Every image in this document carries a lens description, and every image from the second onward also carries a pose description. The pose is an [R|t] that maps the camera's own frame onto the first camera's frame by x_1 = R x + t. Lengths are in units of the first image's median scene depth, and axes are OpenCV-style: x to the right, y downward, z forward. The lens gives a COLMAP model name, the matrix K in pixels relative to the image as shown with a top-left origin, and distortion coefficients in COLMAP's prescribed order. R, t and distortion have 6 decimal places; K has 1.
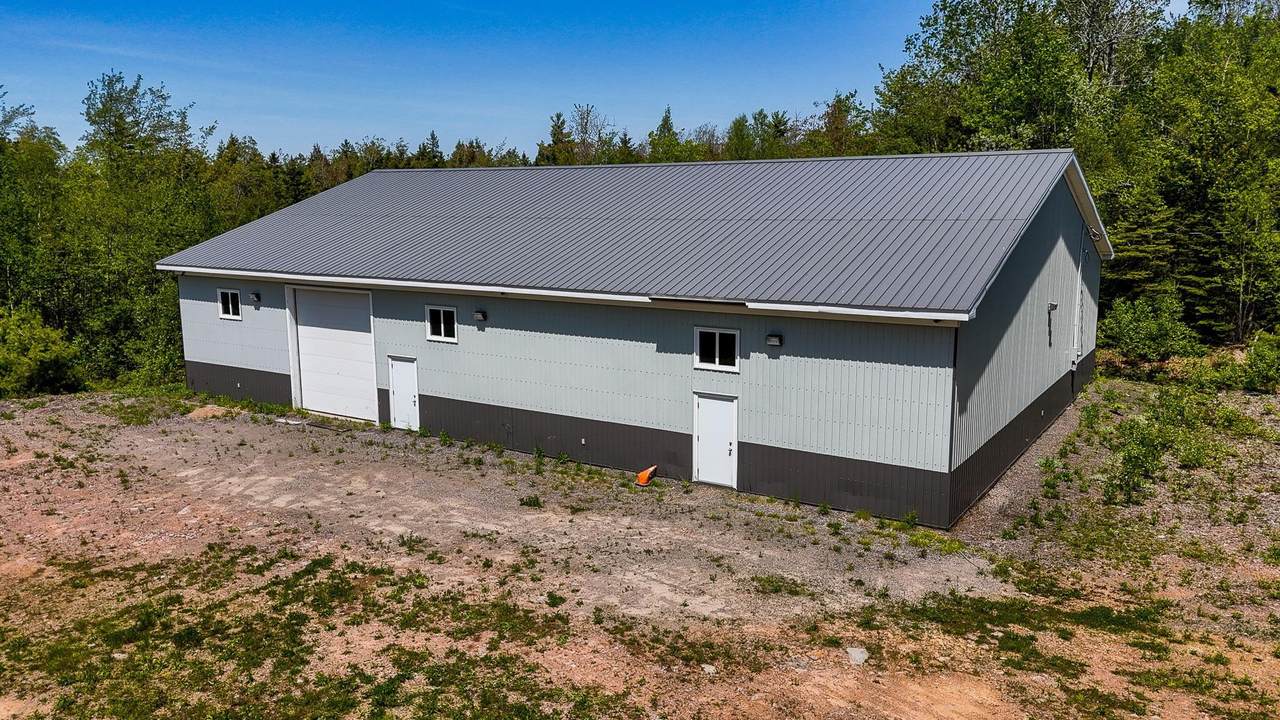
lens RADIAL K [[946.9, 0, 640.0], [0, 946.9, 360.0], [0, 0, 1]] dist [0.078727, -0.081444]
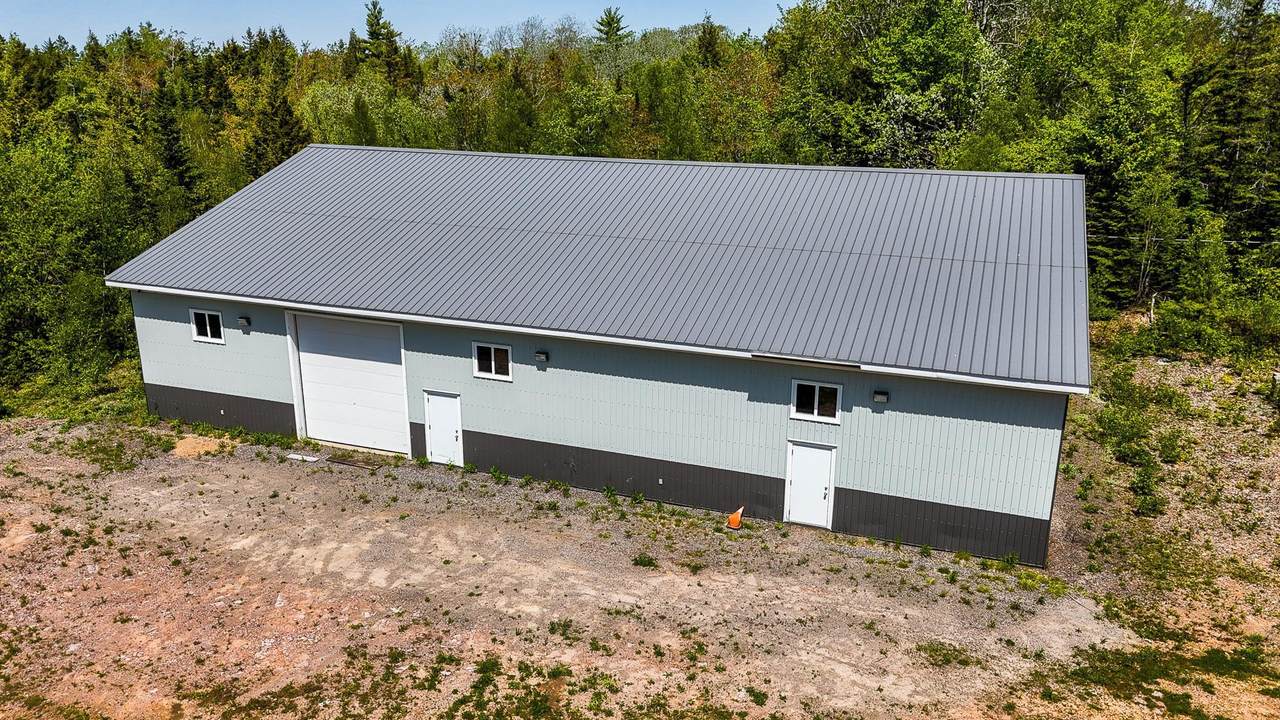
lens RADIAL K [[946.9, 0, 640.0], [0, 946.9, 360.0], [0, 0, 1]] dist [0.078727, -0.081444]
pose [[0.976012, -0.050264, 0.211837, -0.318250], [0.023046, 0.991371, 0.129047, -0.191199], [-0.216495, -0.121069, 0.968748, 0.043648]]
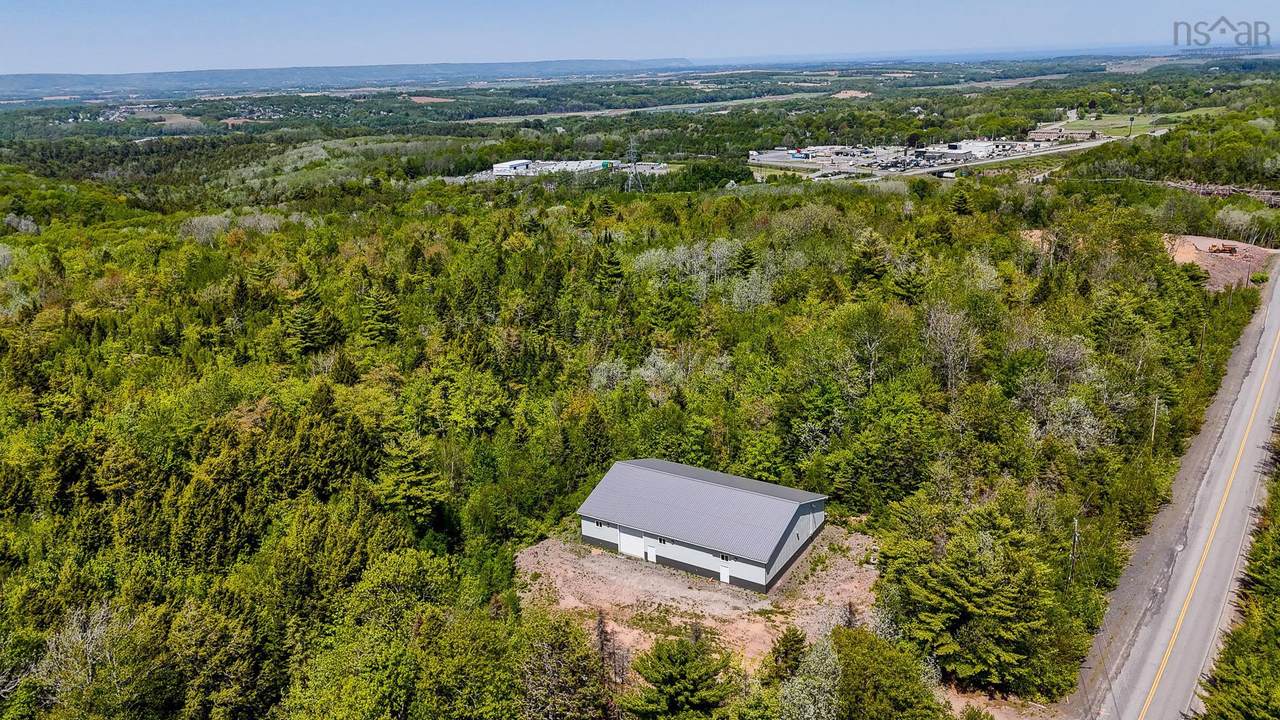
lens RADIAL K [[946.9, 0, 640.0], [0, 946.9, 360.0], [0, 0, 1]] dist [0.078727, -0.081444]
pose [[0.999391, -0.031976, 0.013998, -0.418414], [0.029764, 0.990149, 0.136821, -1.797172], [-0.018235, -0.136321, 0.990497, -3.972567]]
